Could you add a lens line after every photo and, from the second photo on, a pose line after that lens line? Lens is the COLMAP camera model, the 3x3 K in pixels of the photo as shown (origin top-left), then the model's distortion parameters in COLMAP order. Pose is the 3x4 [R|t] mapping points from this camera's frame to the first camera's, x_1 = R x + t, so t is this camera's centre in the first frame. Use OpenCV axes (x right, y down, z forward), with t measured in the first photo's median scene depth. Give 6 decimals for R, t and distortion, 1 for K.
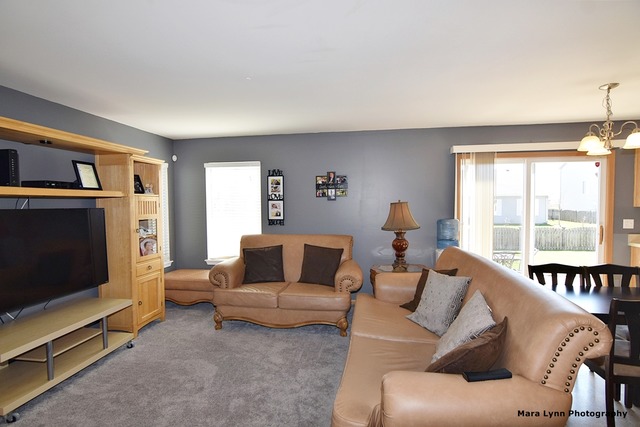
lens RADIAL K [[308.5, 0, 320.0], [0, 308.5, 213.5], [0, 0, 1]] dist [-0.024188, 0.000465]
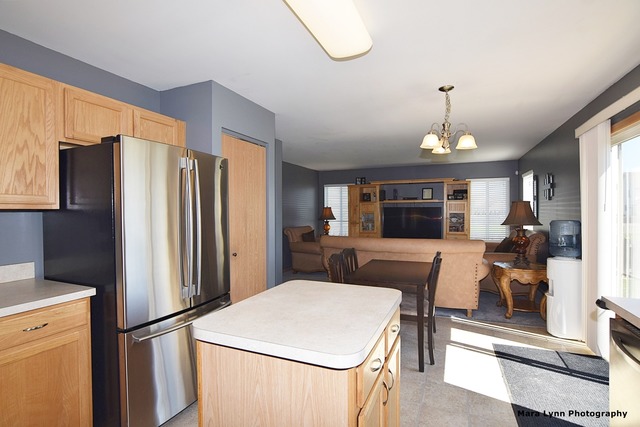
lens RADIAL K [[308.5, 0, 320.0], [0, 308.5, 213.5], [0, 0, 1]] dist [-0.024188, 0.000465]
pose [[-0.250476, 0.012662, -0.968040, 1.820064], [-0.029070, 0.999365, 0.020593, 0.007924], [0.967686, 0.033299, -0.249949, 0.769053]]
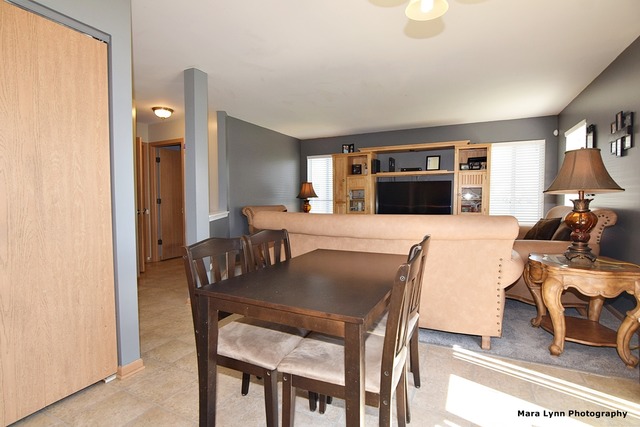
lens RADIAL K [[308.5, 0, 320.0], [0, 308.5, 213.5], [0, 0, 1]] dist [-0.024188, 0.000465]
pose [[-0.297139, 0.052439, -0.953393, 1.237792], [-0.028840, 0.997542, 0.063856, 0.084193], [0.954399, 0.046470, -0.294896, 0.887679]]
